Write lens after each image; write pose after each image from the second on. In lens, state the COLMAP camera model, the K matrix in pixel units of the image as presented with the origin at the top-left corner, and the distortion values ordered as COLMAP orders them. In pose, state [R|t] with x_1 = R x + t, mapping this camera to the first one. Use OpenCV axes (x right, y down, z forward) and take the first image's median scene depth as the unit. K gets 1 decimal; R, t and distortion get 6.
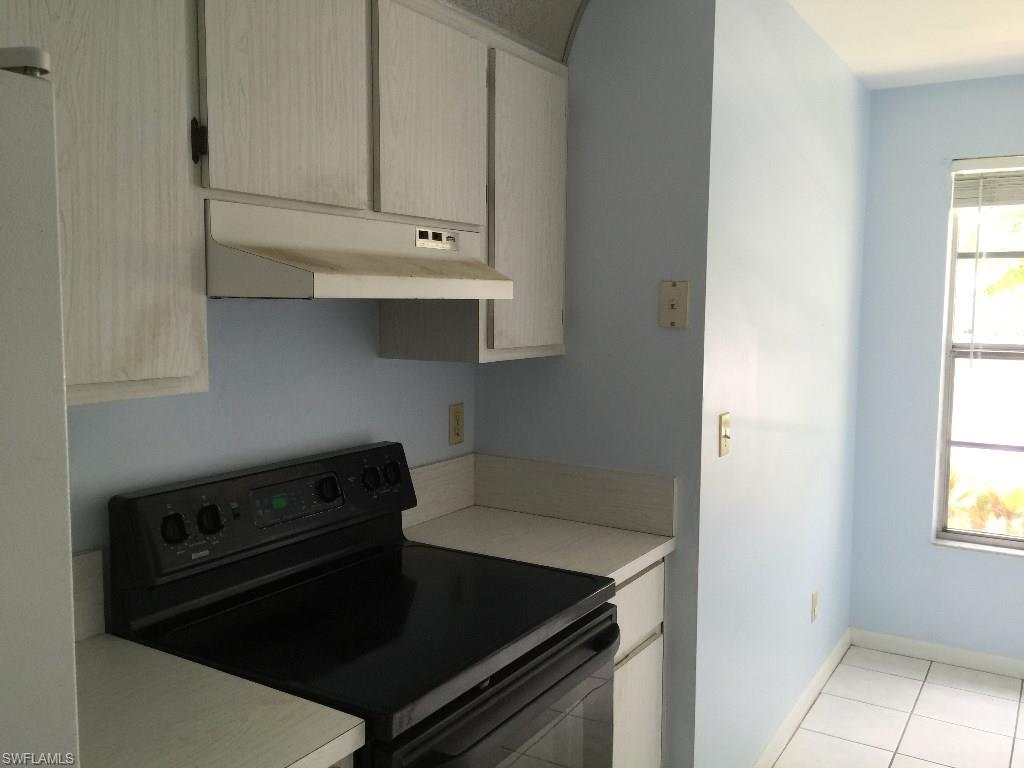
lens RADIAL K [[901.2, 0, 512.0], [0, 901.2, 384.0], [0, 0, 1]] dist [0.103837, -0.092605]
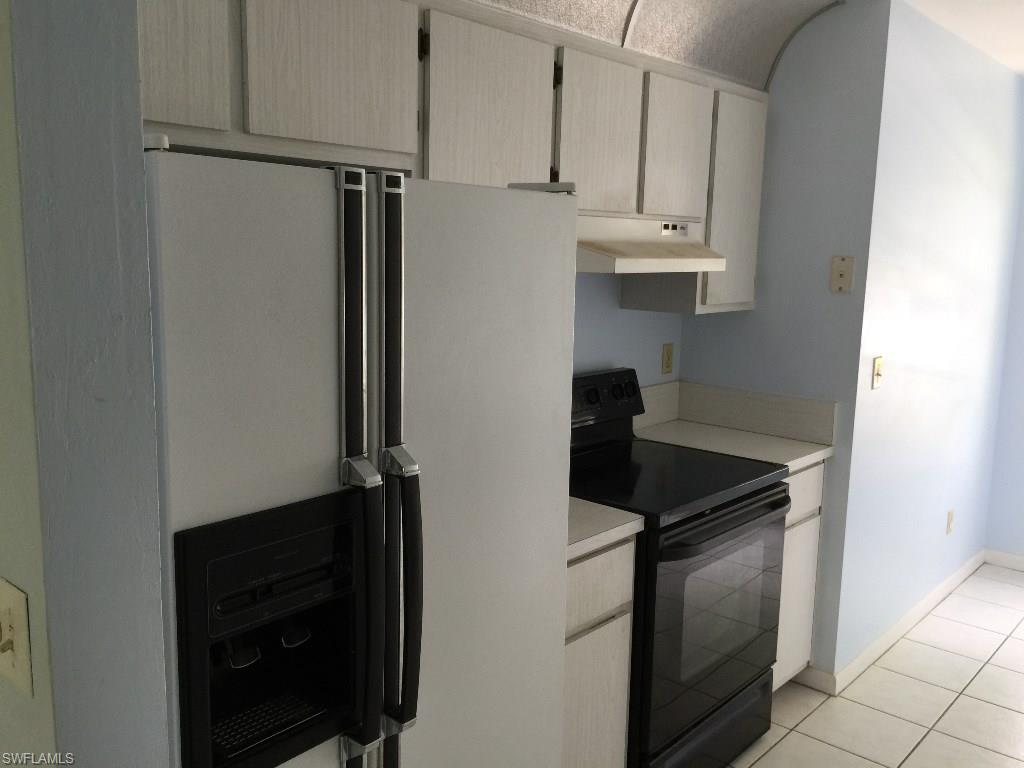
lens RADIAL K [[901.2, 0, 512.0], [0, 901.2, 384.0], [0, 0, 1]] dist [0.103837, -0.092605]
pose [[0.986293, 0.040982, -0.159835, -0.088460], [-0.031733, 0.997694, 0.059991, 0.009677], [0.161925, -0.054096, 0.985319, -0.461118]]
